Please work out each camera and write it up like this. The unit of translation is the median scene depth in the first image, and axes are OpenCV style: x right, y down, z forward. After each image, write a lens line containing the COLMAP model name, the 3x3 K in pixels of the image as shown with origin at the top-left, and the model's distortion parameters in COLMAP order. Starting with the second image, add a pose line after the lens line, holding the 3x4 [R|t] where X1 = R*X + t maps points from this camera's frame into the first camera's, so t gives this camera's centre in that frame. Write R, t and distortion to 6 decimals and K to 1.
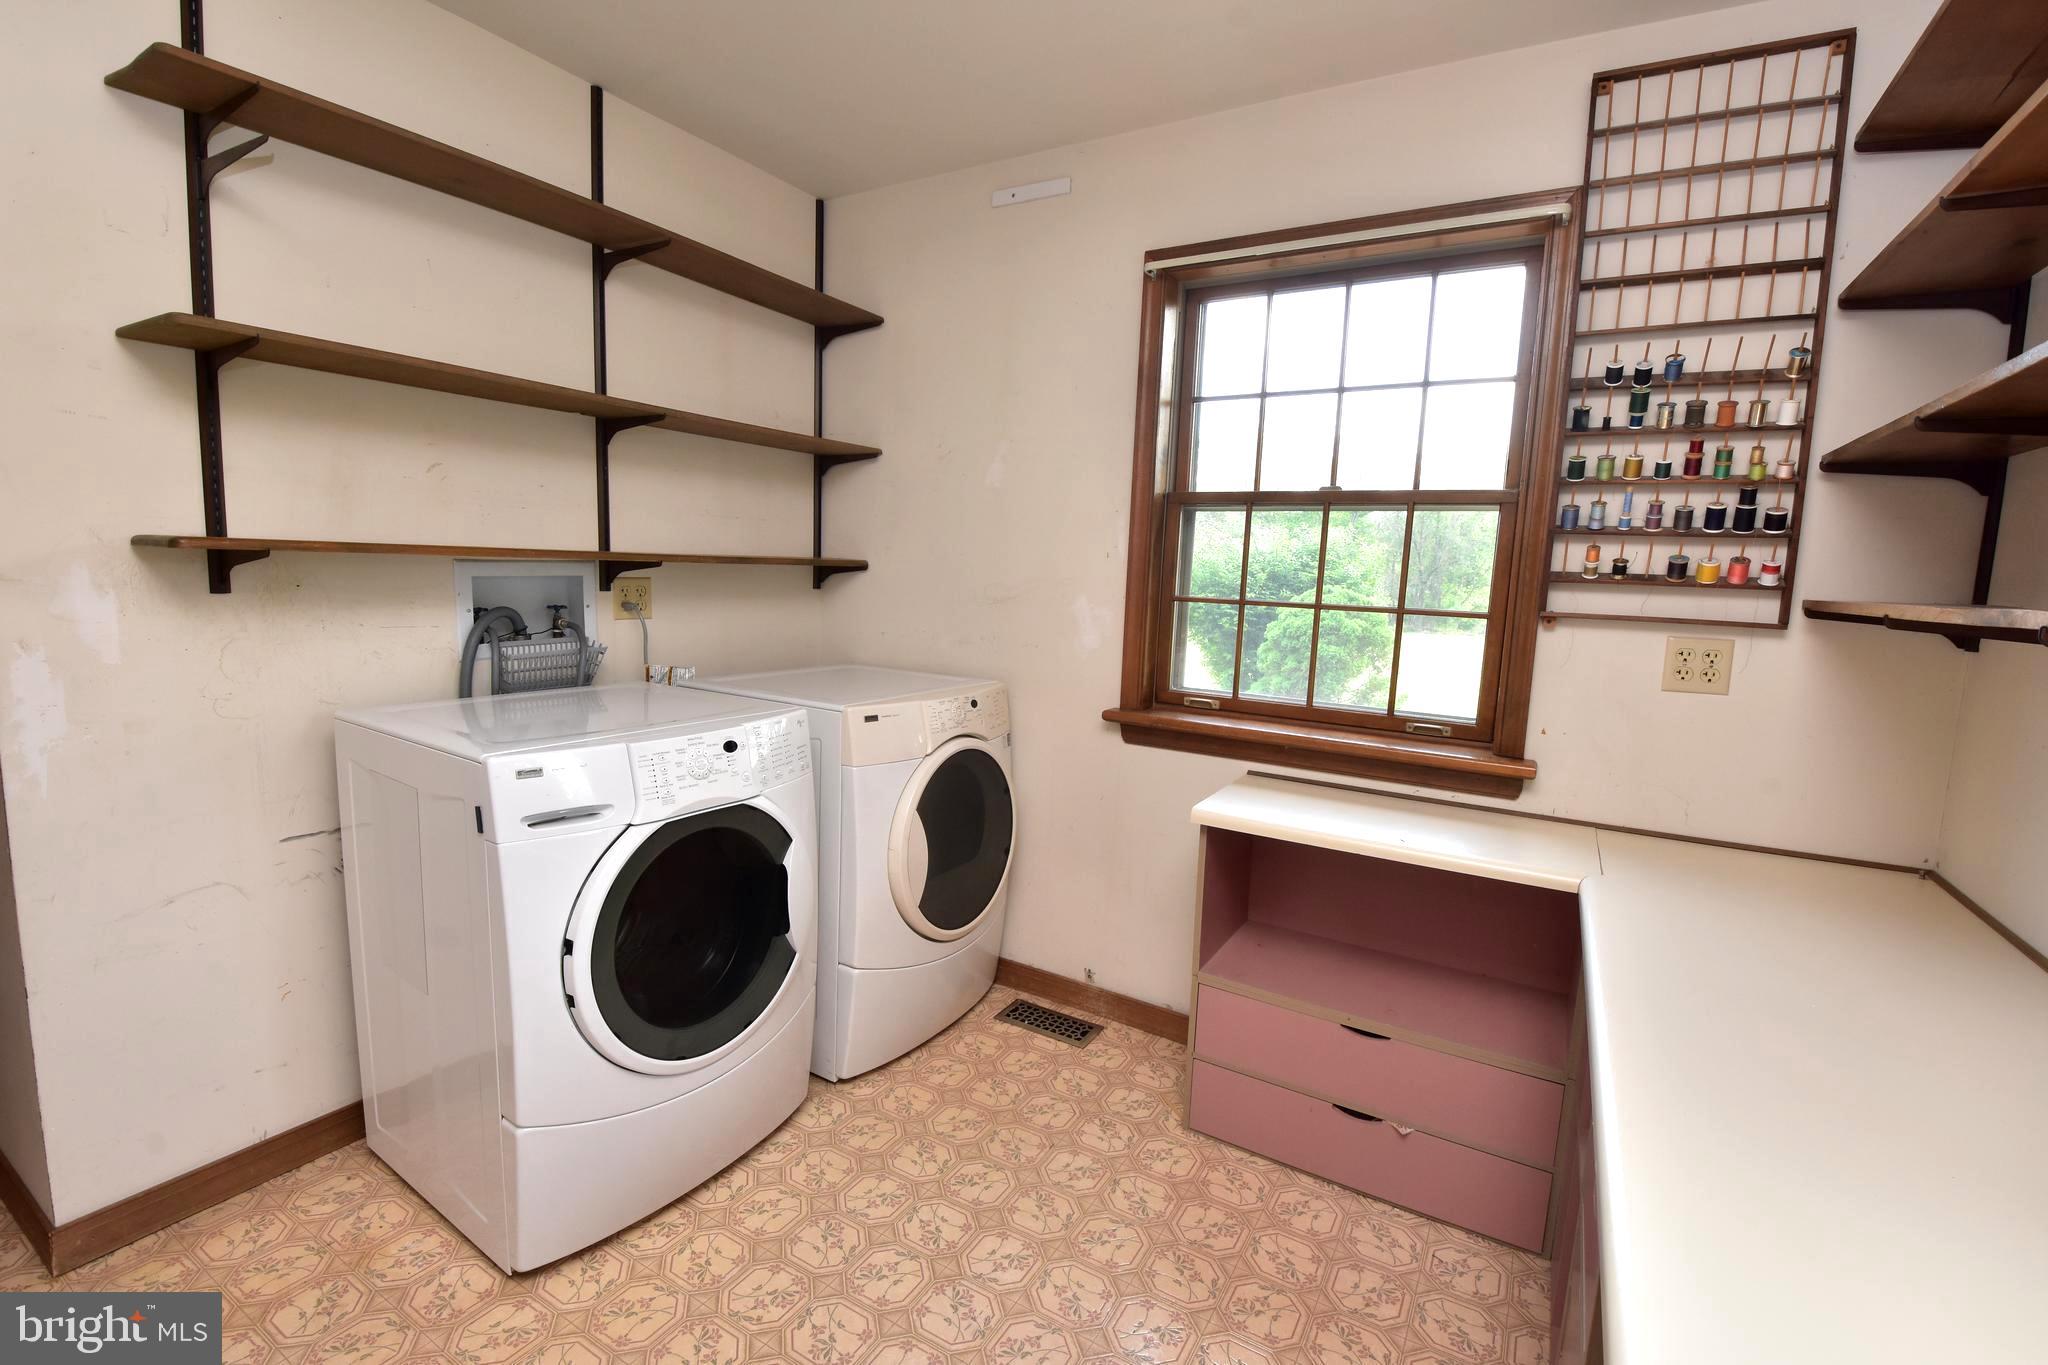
lens RADIAL K [[901.6, 0, 984.9], [0, 901.6, 677.5], [0, 0, 1]] dist [-0.001229, -0.012716]
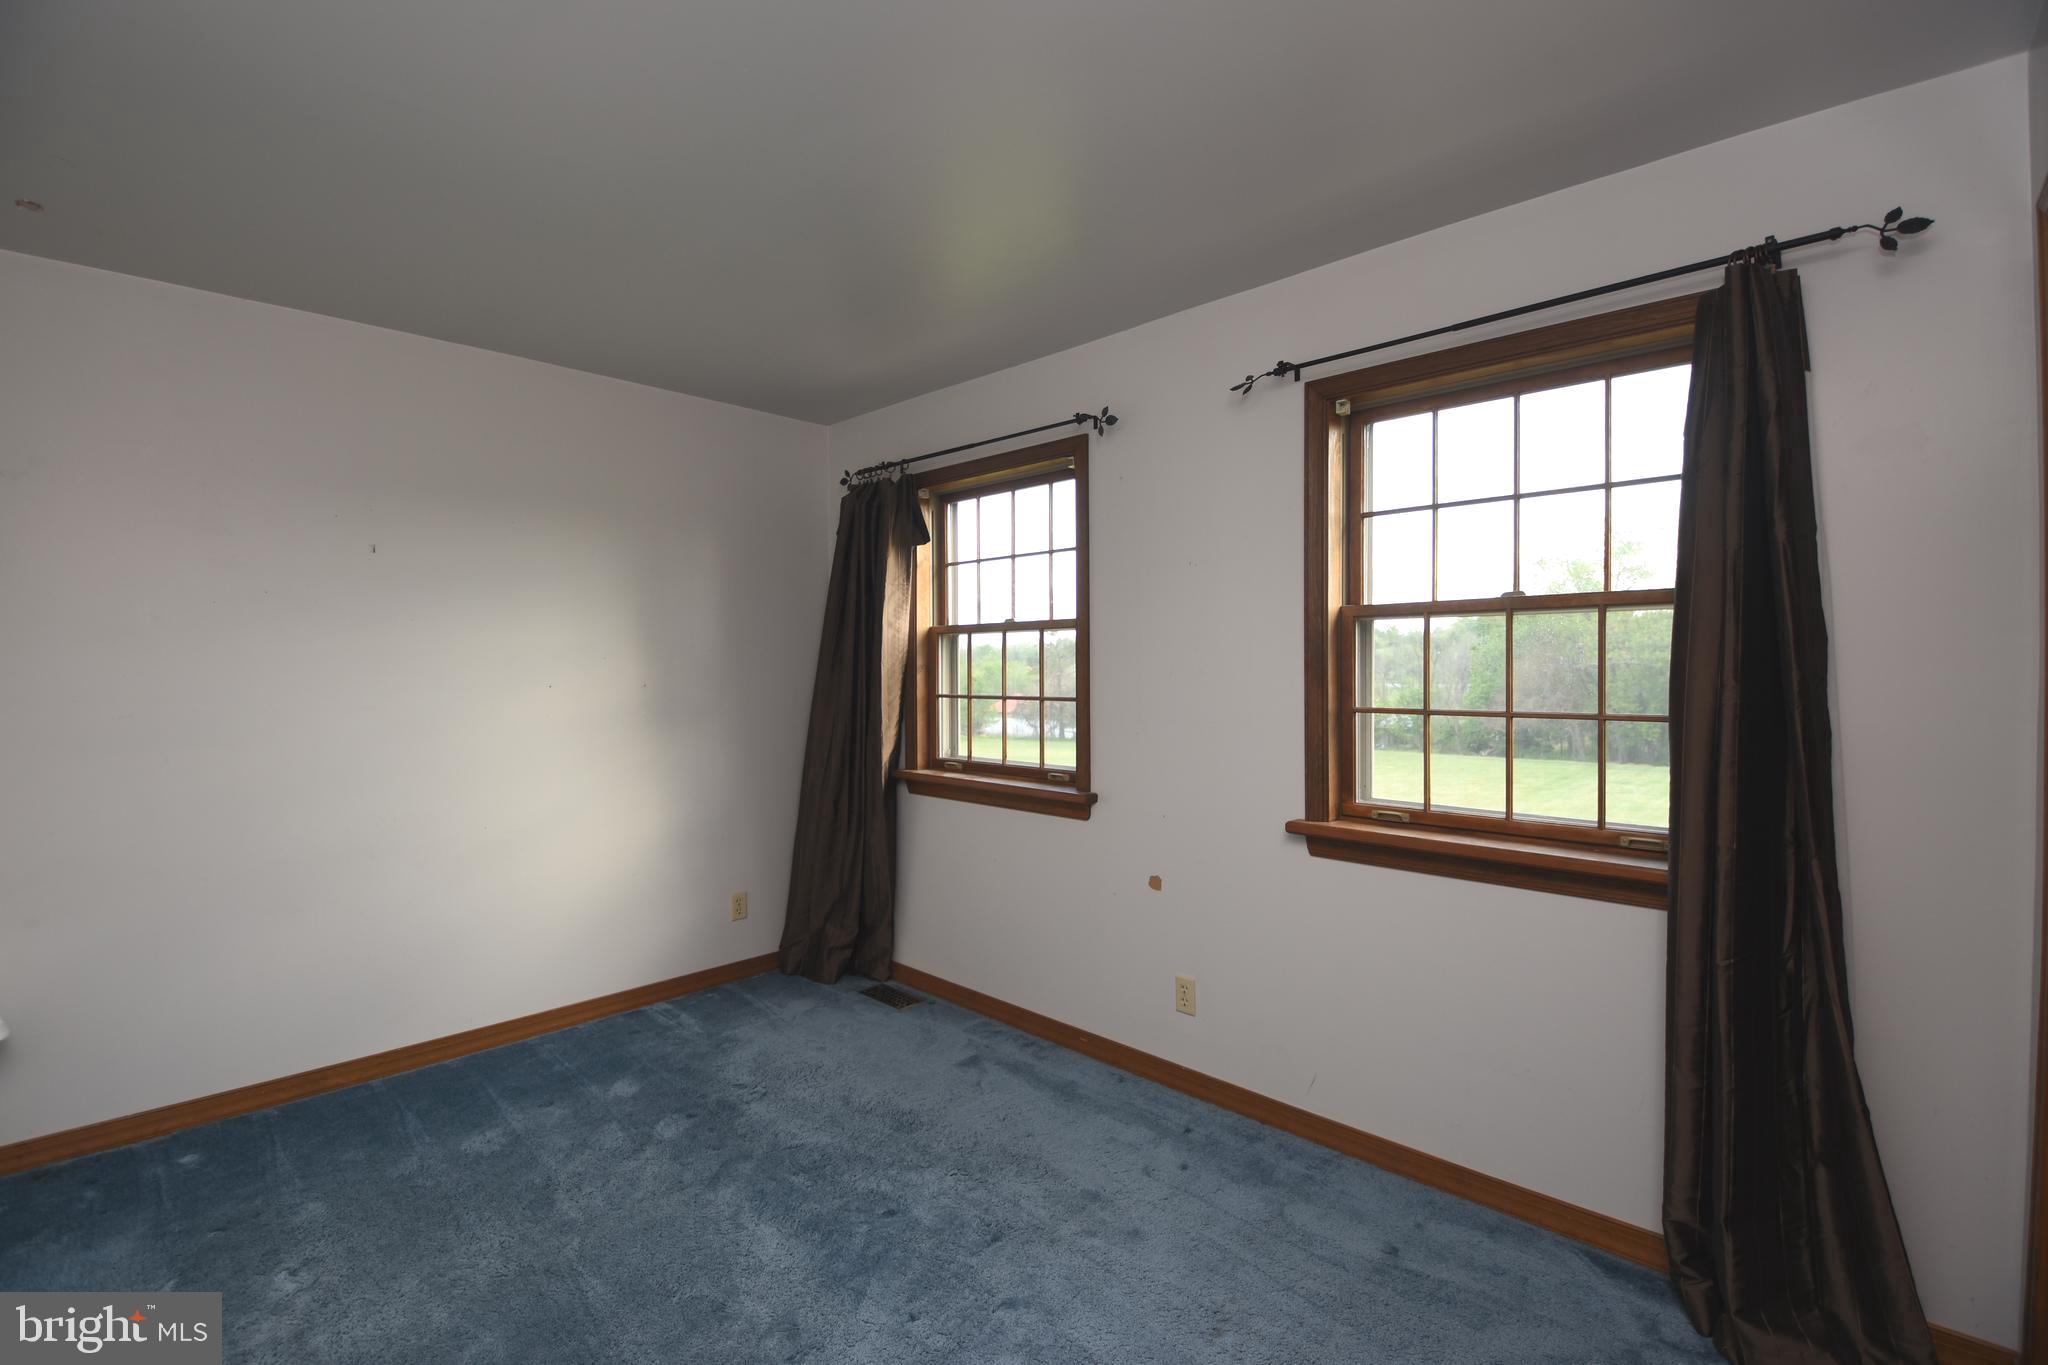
lens RADIAL K [[901.6, 0, 1031.4], [0, 901.6, 677.4], [0, 0, 1]] dist [-0.001229, -0.012716]
pose [[0.973881, -0.027299, -0.225414, 0.112684], [-0.002691, 0.991289, -0.131674, 0.013478], [0.227045, 0.128841, 0.965324, -0.068878]]
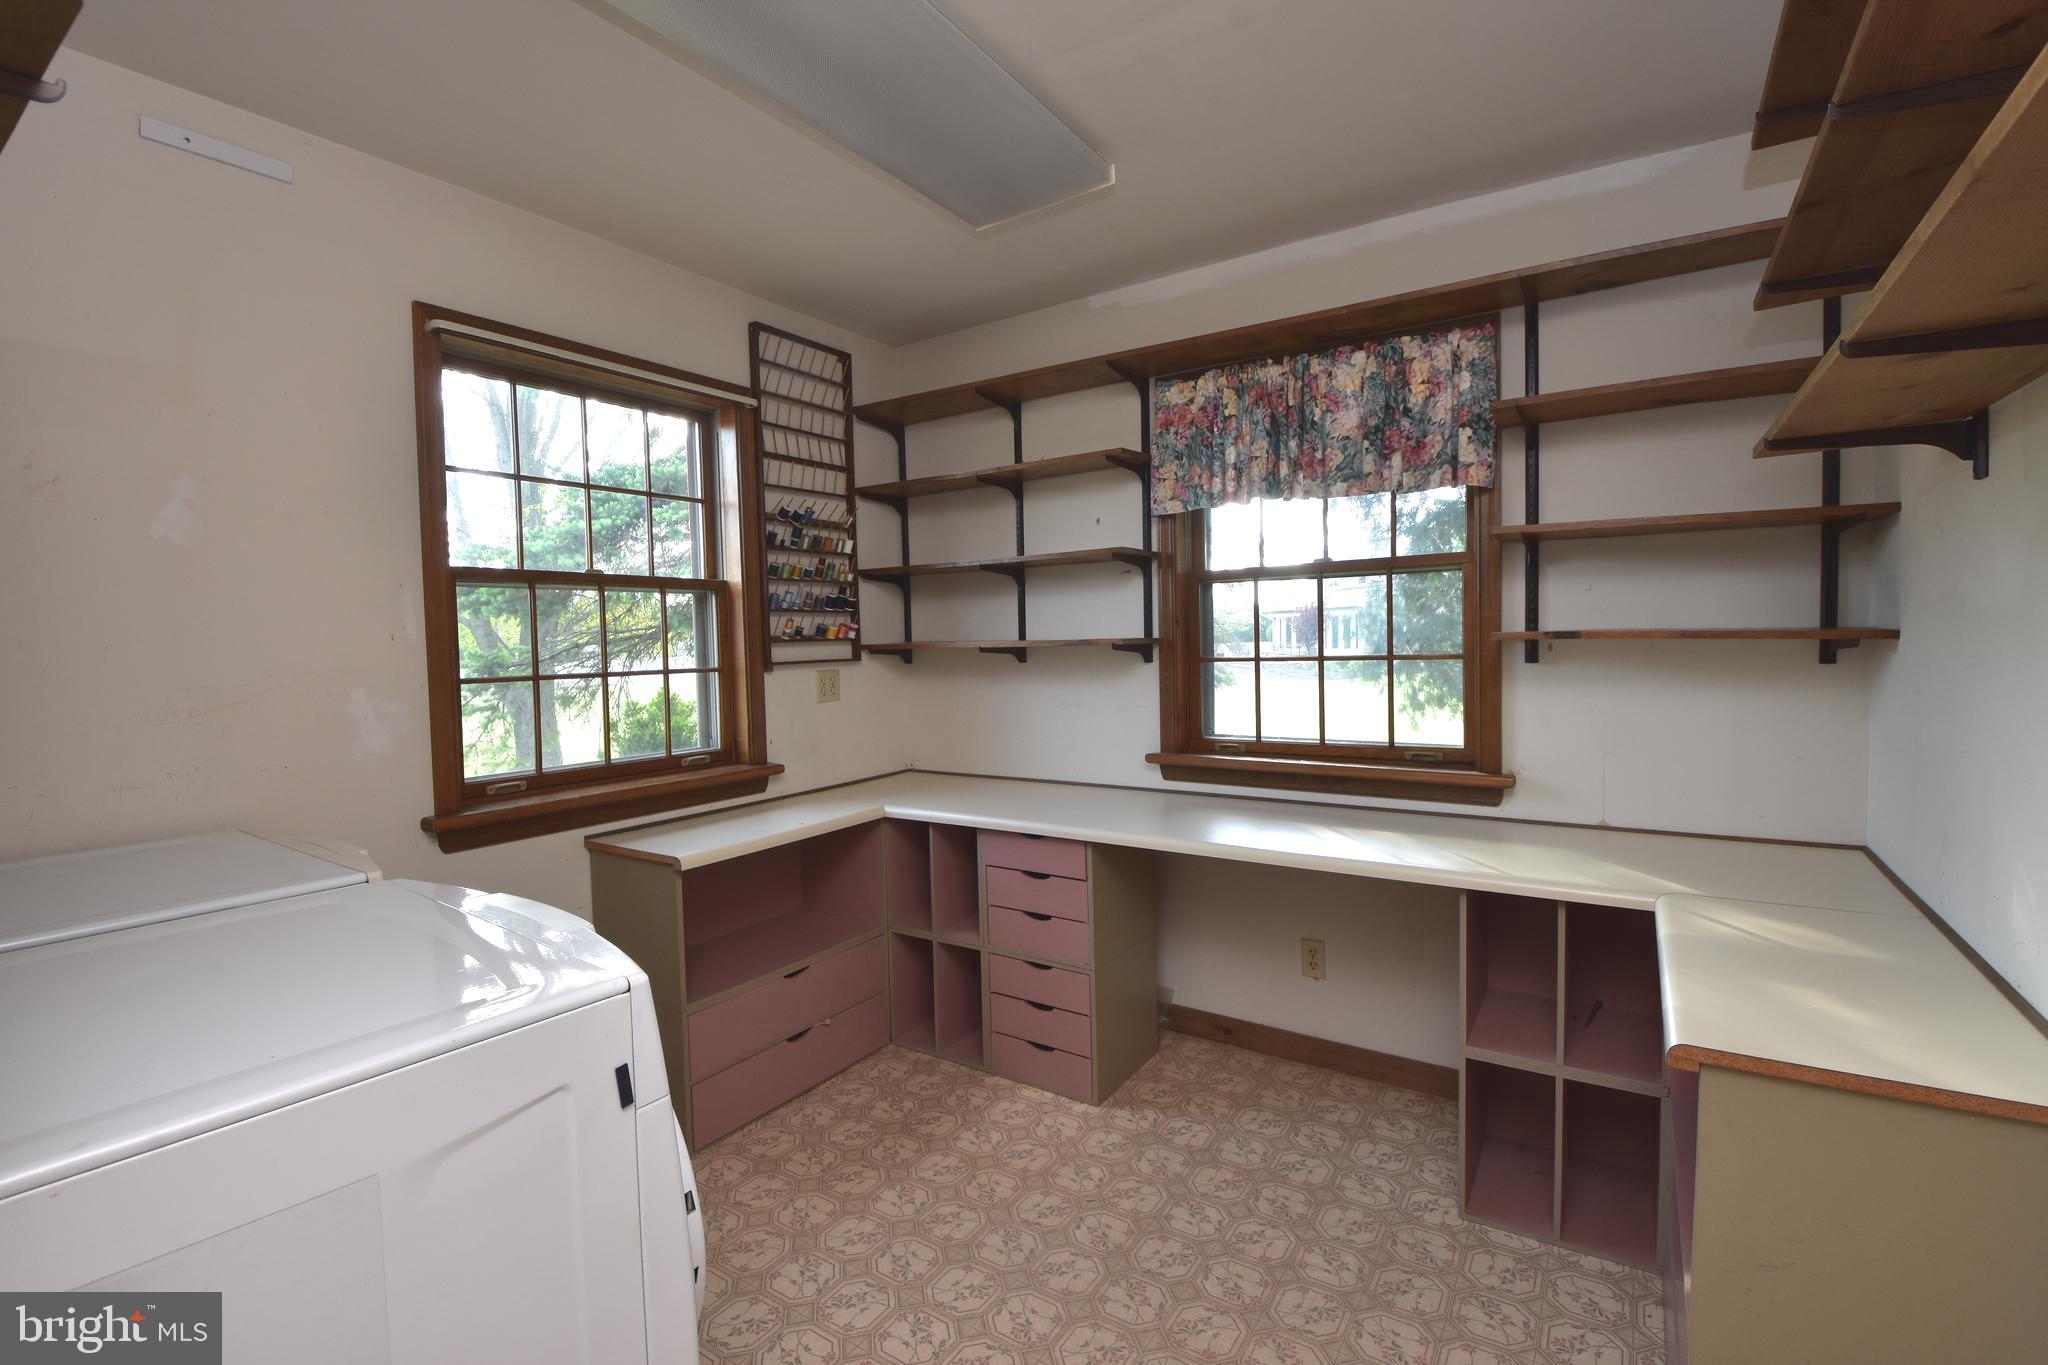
lens RADIAL K [[901.6, 0, 1024.2], [0, 901.6, 682.4], [0, 0, 1]] dist [-0.001229, -0.012716]
pose [[0.043182, -0.081095, 0.995770, -0.892047], [0.156336, 0.984970, 0.073436, -0.086427], [-0.986759, 0.152504, 0.055211, 0.514147]]
